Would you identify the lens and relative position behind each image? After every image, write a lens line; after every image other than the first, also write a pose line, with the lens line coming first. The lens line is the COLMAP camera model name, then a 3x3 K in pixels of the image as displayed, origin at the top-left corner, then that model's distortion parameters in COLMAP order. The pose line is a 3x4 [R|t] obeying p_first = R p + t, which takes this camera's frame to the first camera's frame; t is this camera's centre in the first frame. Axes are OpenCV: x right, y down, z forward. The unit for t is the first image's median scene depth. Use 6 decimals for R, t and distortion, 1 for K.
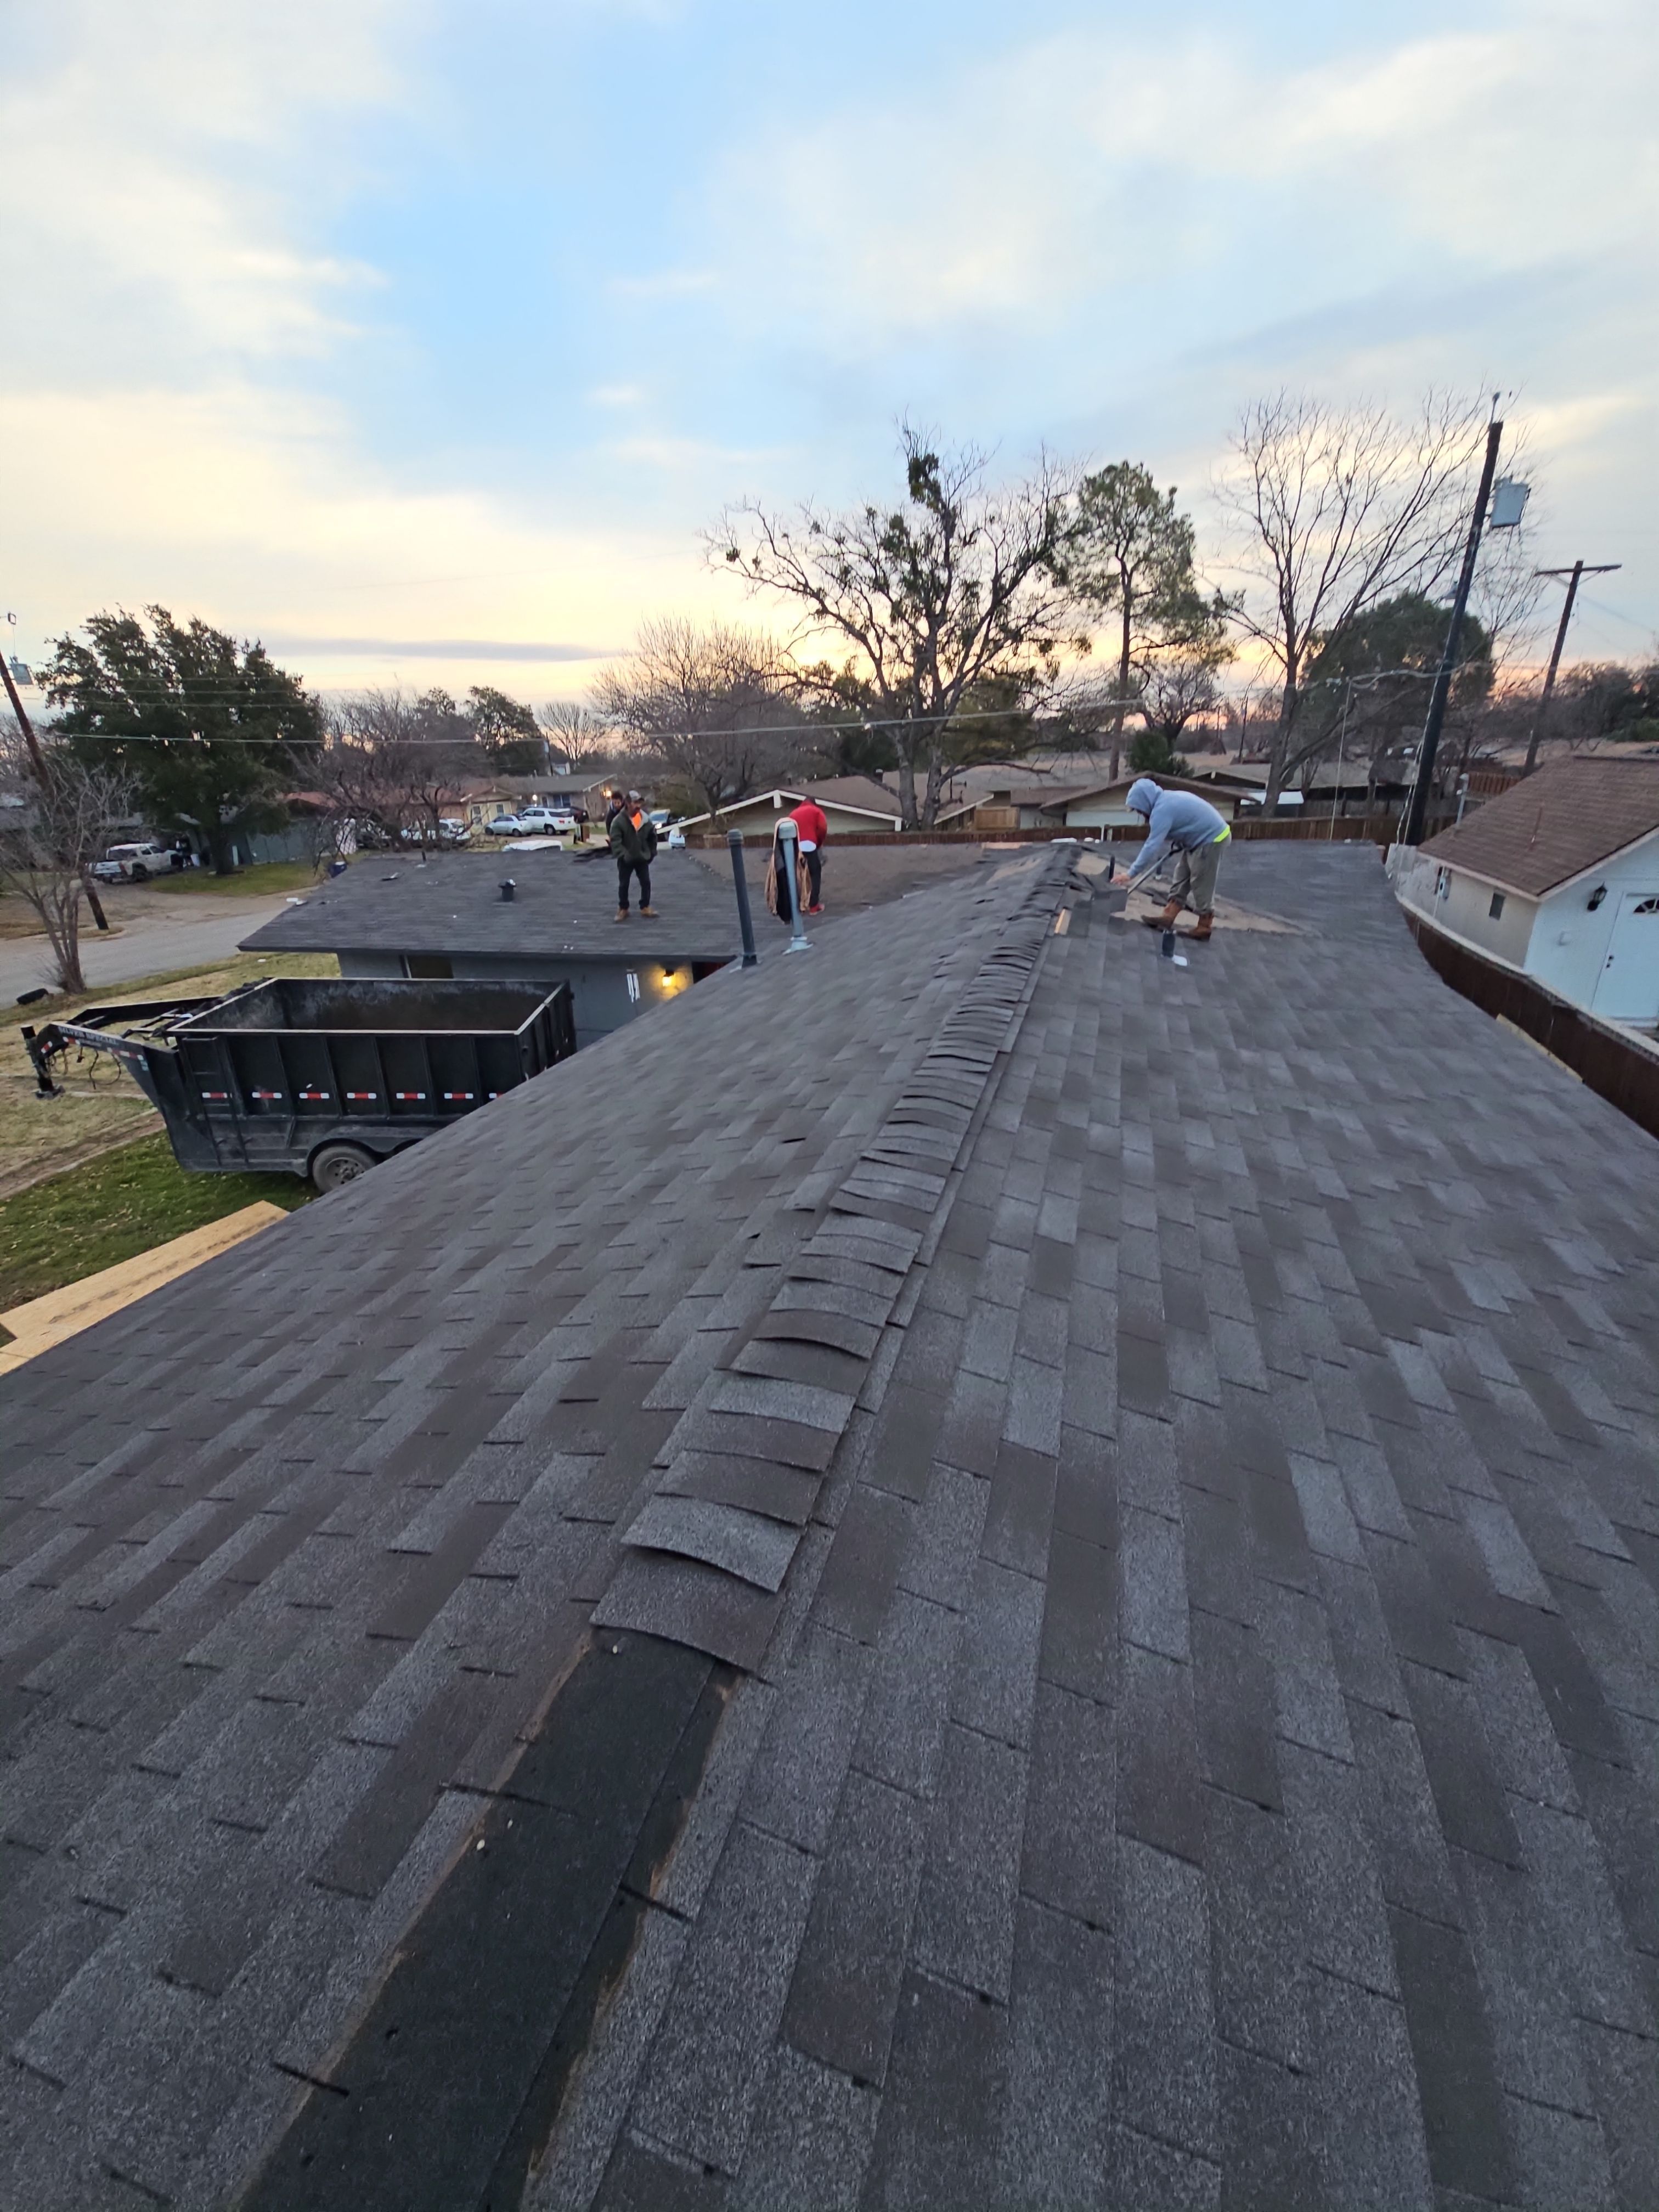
lens RADIAL K [[878.1, 0, 829.5], [0, 878.1, 1106.0], [0, 0, 1]] dist [0.038154, -0.024850]
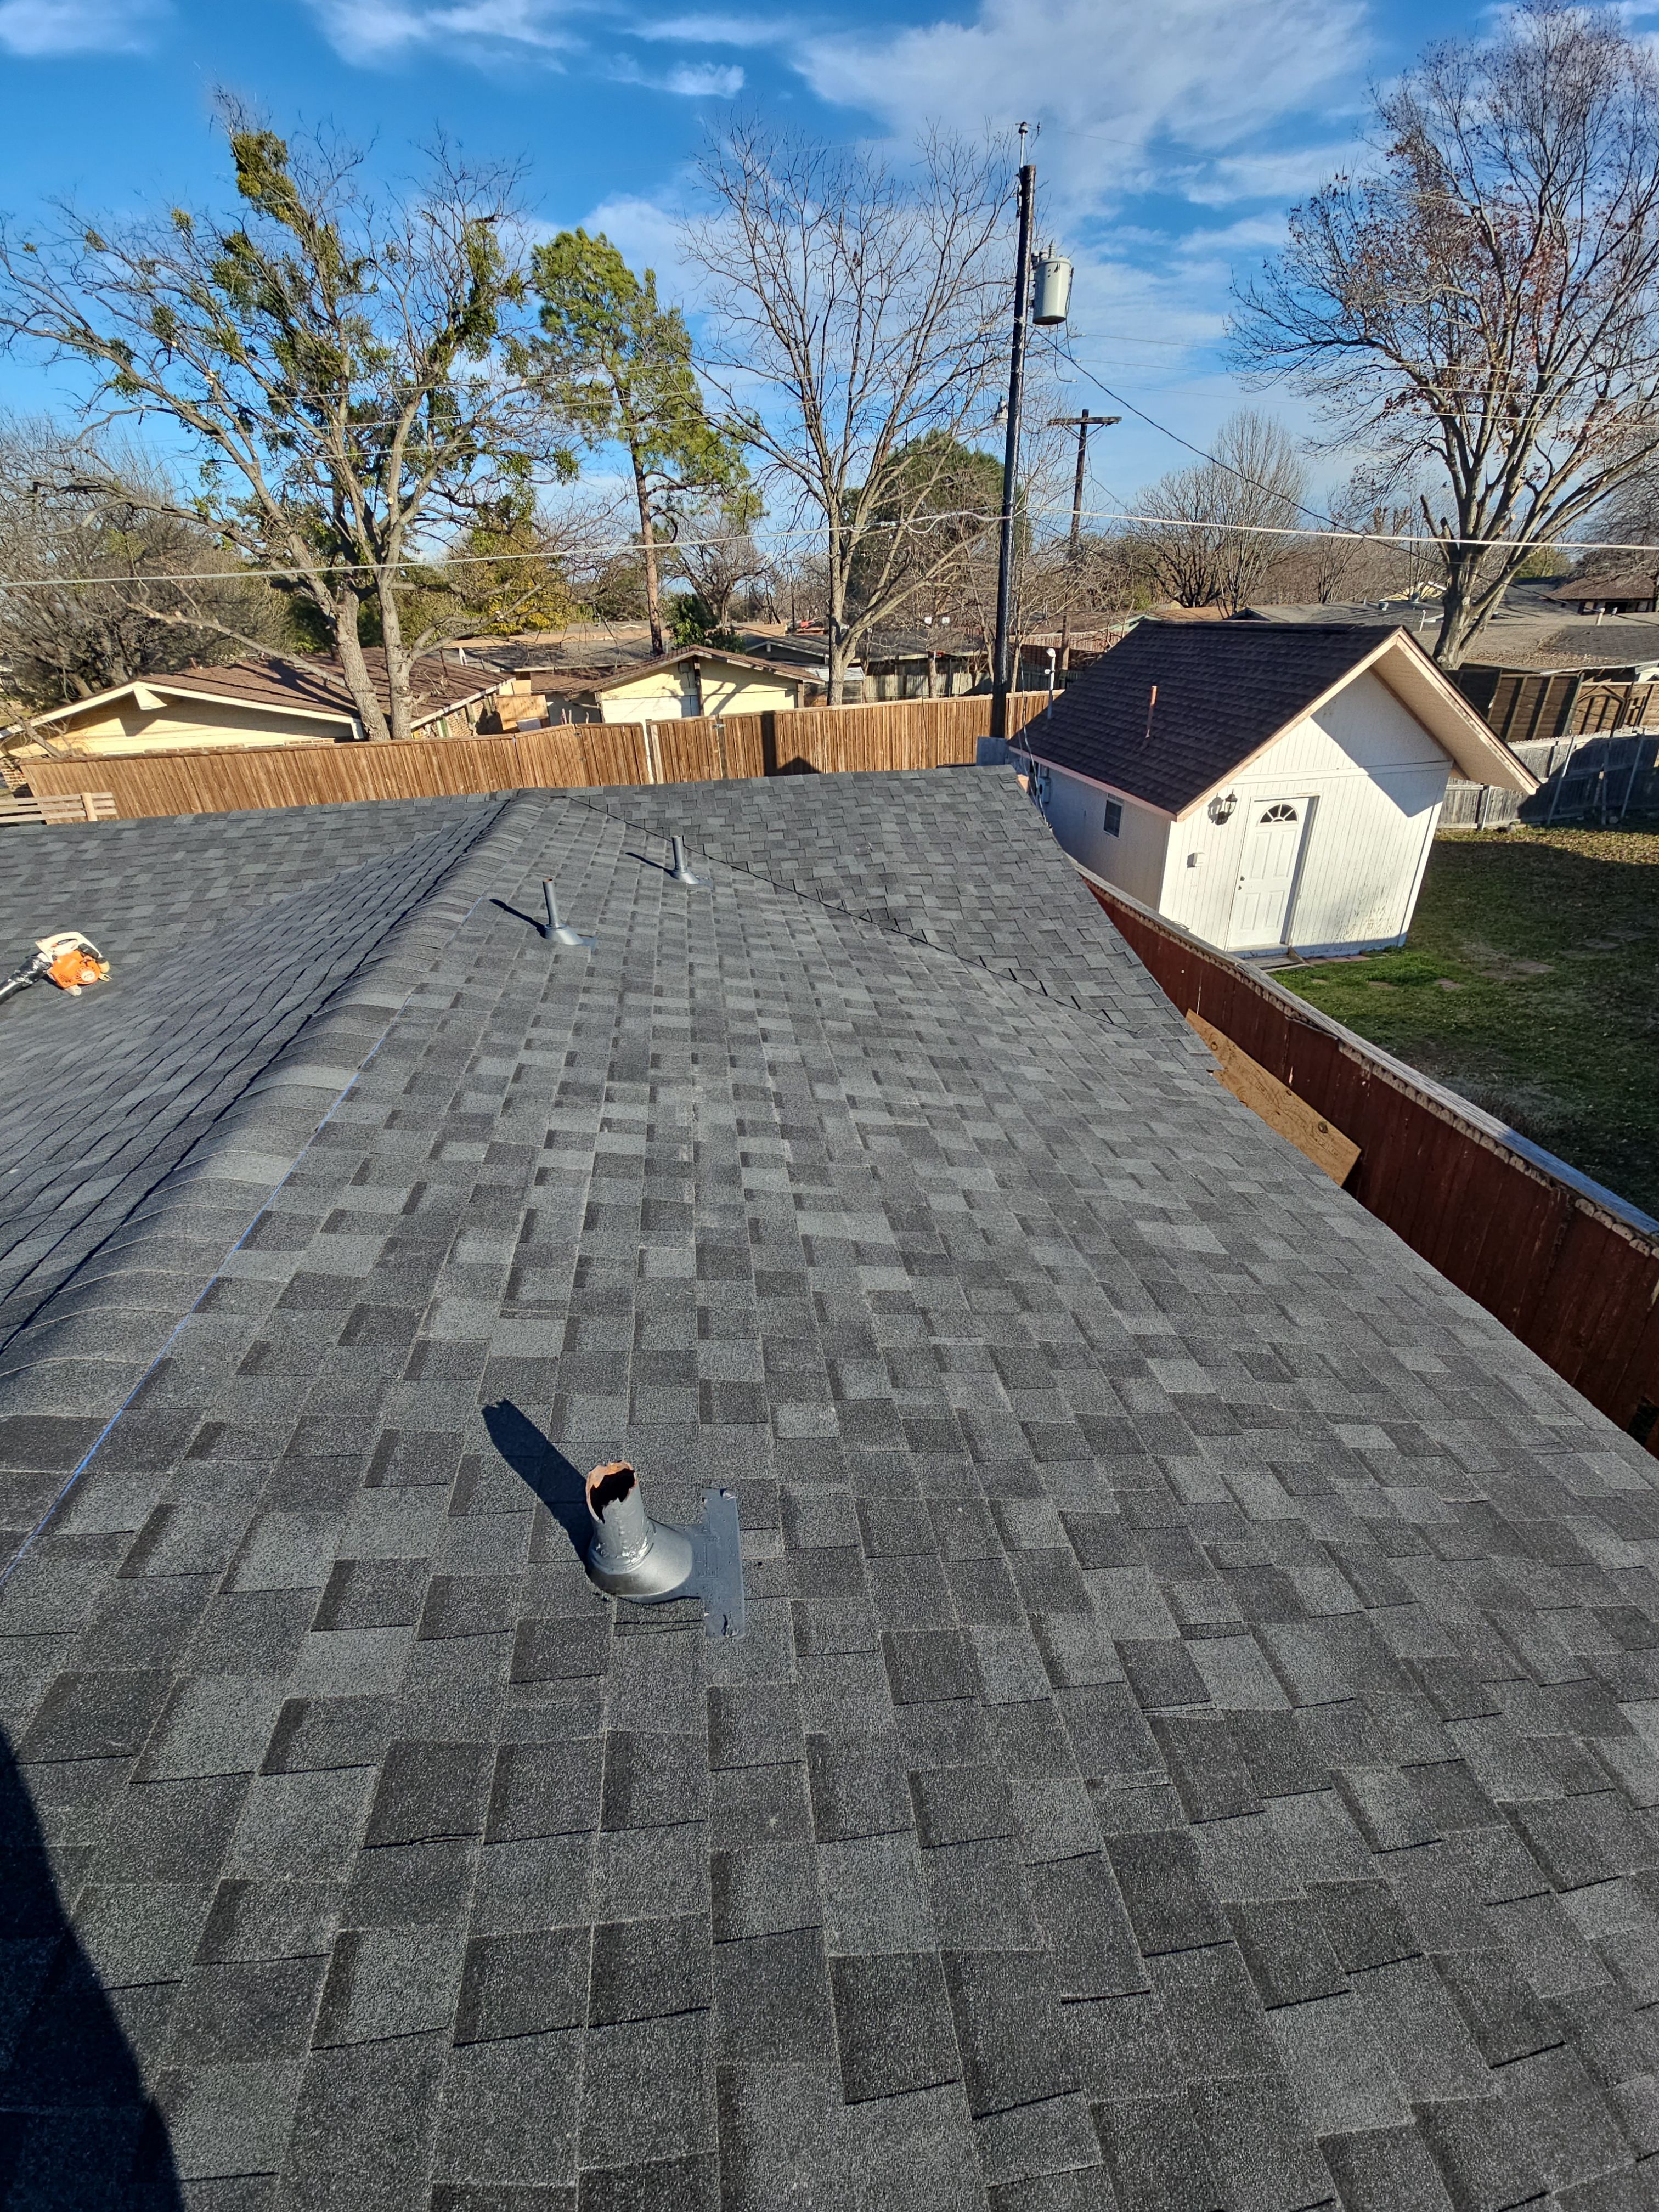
lens RADIAL K [[963.5, 0, 829.5], [0, 963.5, 1106.0], [0, 0, 1]] dist [0.016929, 0.000080]
pose [[0.904934, -0.194276, 0.378618, 0.075652], [0.162113, 0.980002, 0.115392, -0.063723], [-0.393464, -0.043043, 0.918332, 0.160108]]
